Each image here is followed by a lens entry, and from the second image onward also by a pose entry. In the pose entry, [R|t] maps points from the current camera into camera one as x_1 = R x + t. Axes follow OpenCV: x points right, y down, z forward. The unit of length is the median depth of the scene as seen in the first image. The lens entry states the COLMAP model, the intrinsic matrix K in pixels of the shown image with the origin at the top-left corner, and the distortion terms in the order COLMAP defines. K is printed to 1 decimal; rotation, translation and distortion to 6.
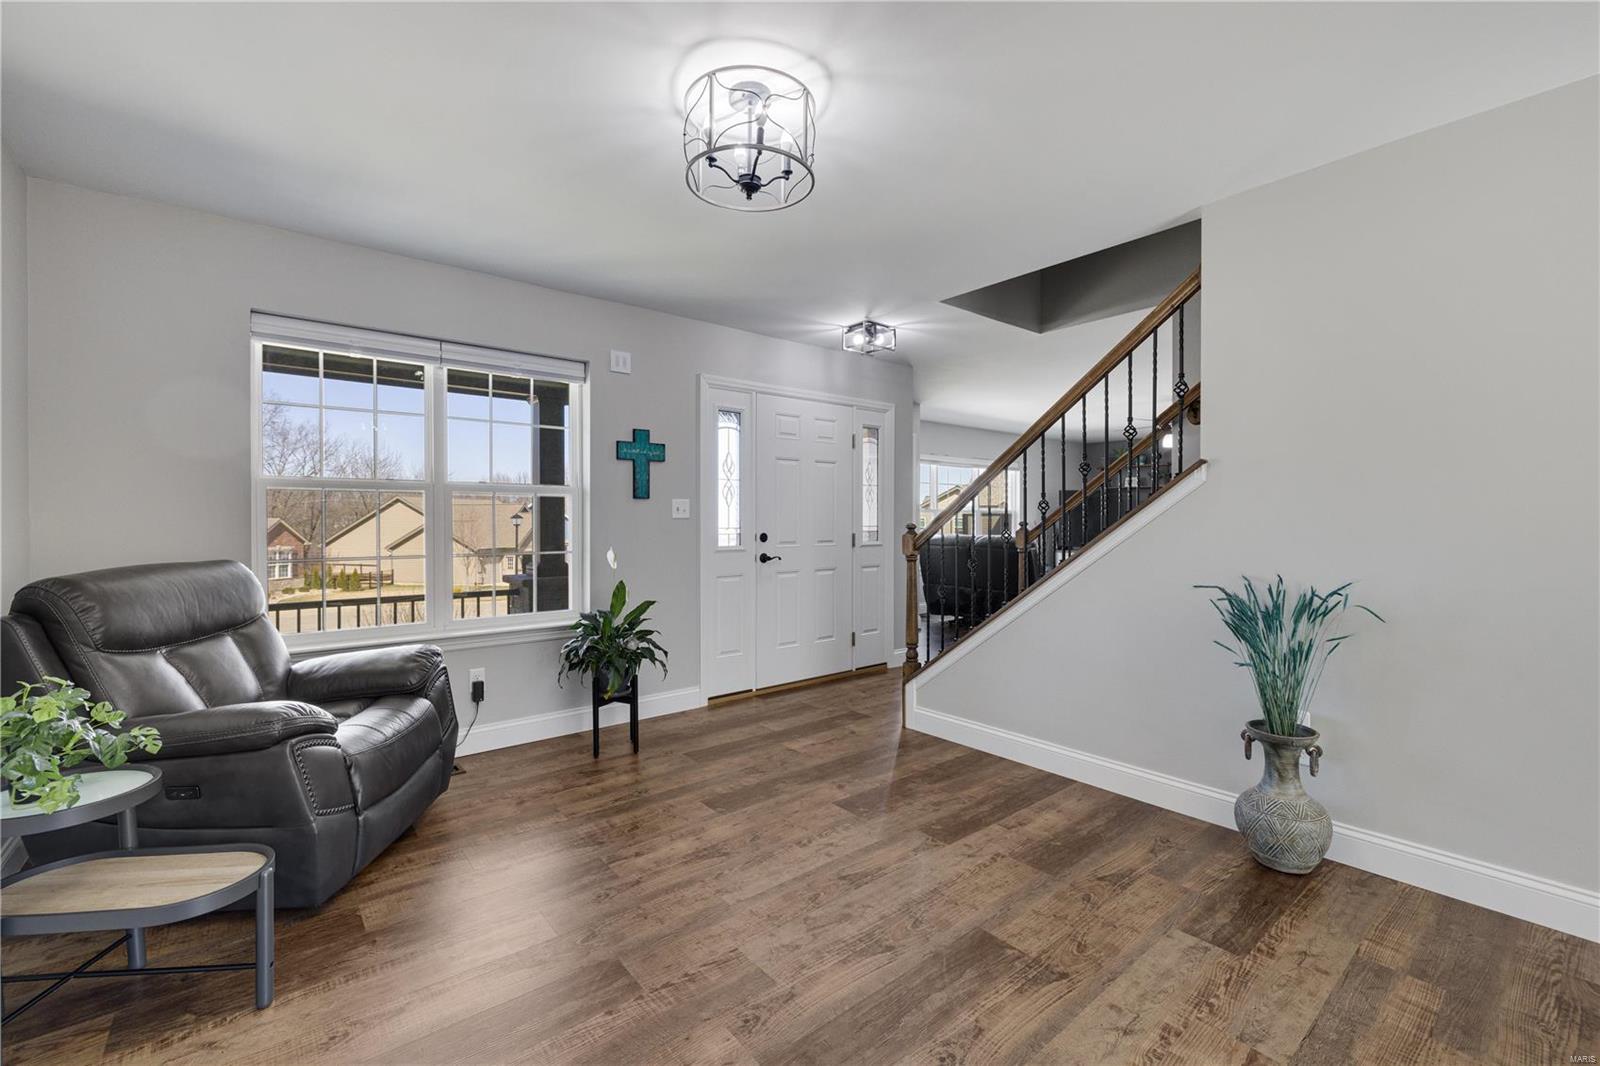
lens RADIAL K [[682.4, 0, 800.0], [0, 682.4, 531.7], [0, 0, 1]] dist [-0.000986, -0.000149]
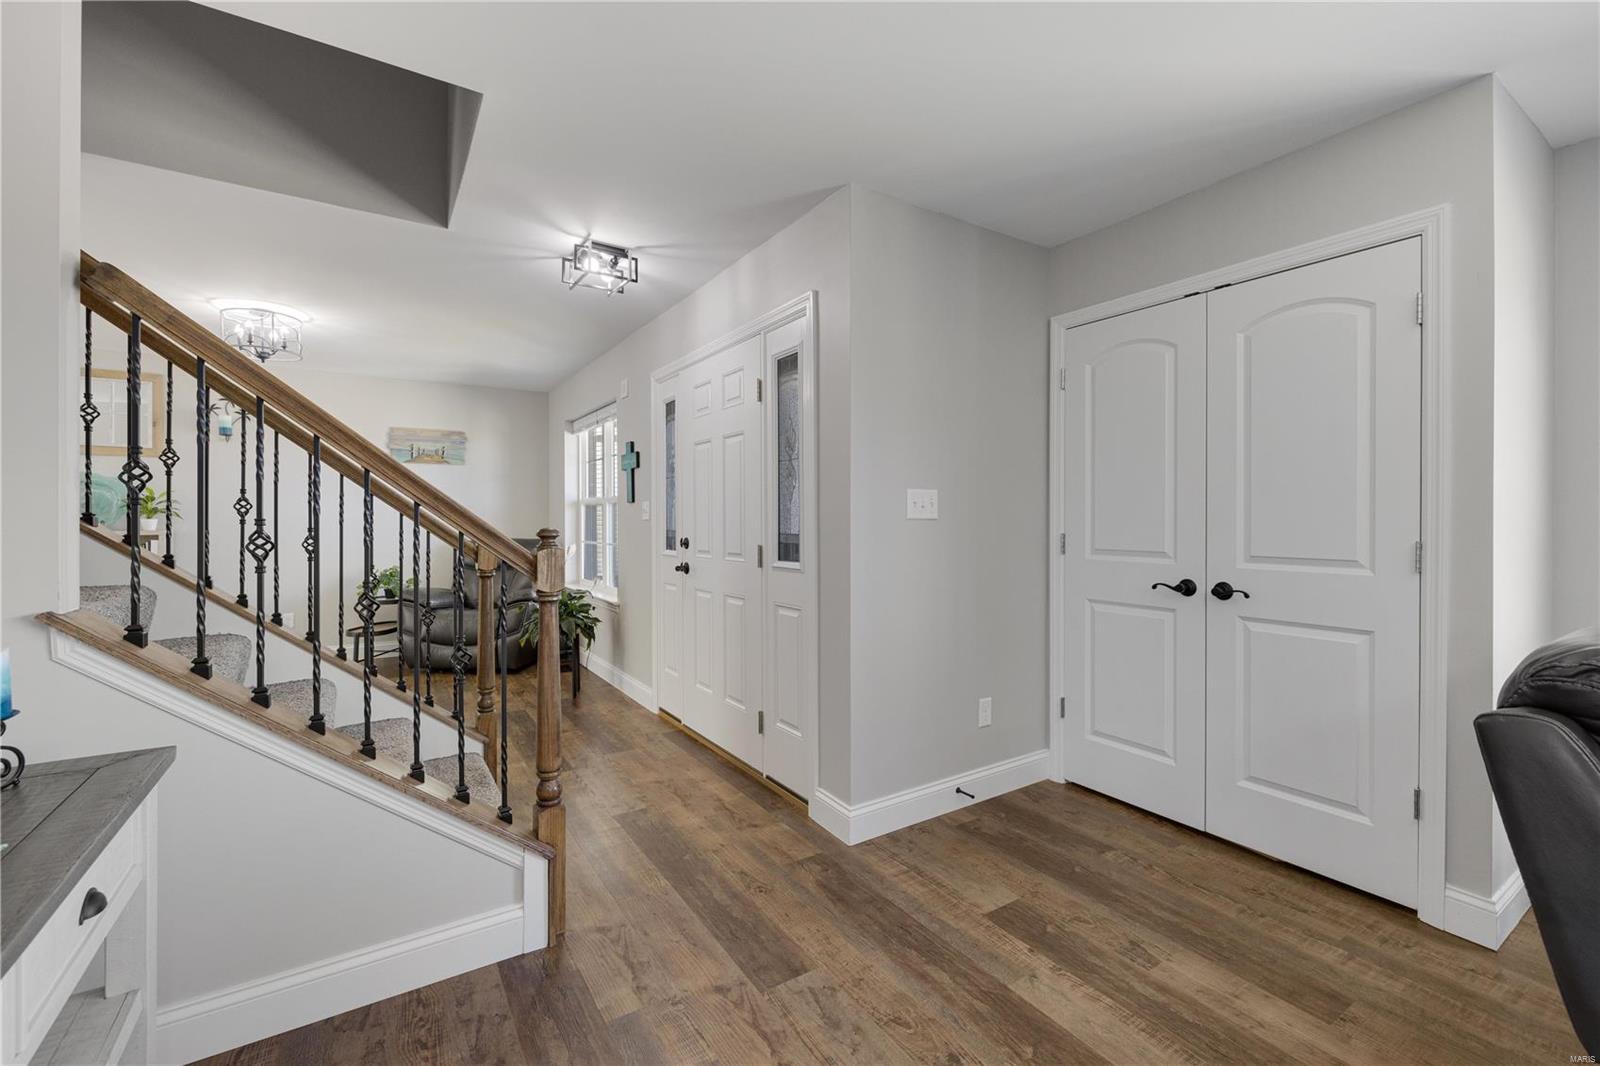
lens RADIAL K [[682.4, 0, 797.6], [0, 682.4, 512.5], [0, 0, 1]] dist [-0.000986, -0.000149]
pose [[-0.139656, 0.005729, -0.990183, 0.784985], [-0.007699, 0.999947, 0.006872, -0.037101], [0.990170, 0.008583, -0.139605, 1.311641]]
